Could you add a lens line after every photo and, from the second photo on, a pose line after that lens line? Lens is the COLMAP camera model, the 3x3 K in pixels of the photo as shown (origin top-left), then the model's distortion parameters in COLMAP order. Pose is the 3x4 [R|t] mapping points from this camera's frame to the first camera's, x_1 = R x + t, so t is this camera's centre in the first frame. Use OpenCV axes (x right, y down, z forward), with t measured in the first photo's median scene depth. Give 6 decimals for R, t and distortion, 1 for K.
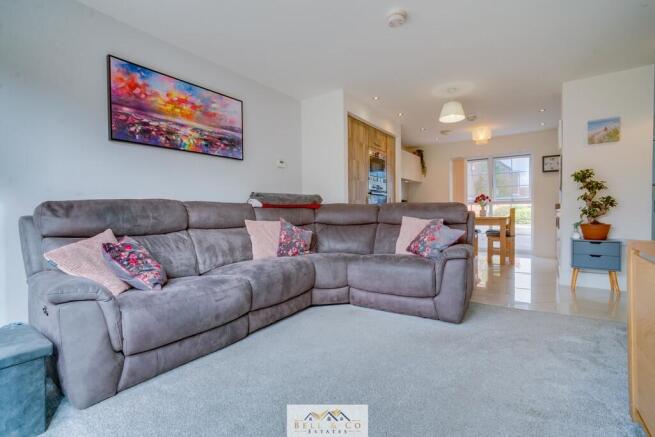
lens RADIAL K [[314.9, 0, 327.5], [0, 314.9, 218.5], [0, 0, 1]] dist [-0.000370, -0.000129]
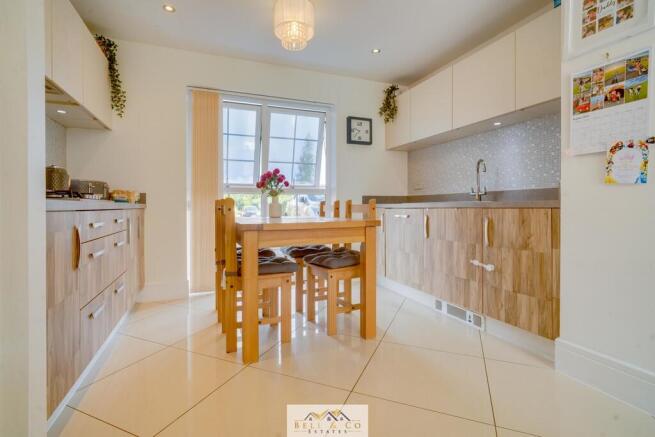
lens RADIAL K [[321.4, 0, 327.8], [0, 321.4, 209.4], [0, 0, 1]] dist [-0.000922, 0.000021]
pose [[0.552456, 0.001771, 0.833540, 0.233526], [0.012520, 0.999867, -0.010422, -0.021664], [-0.833448, 0.016193, 0.552360, 1.092889]]
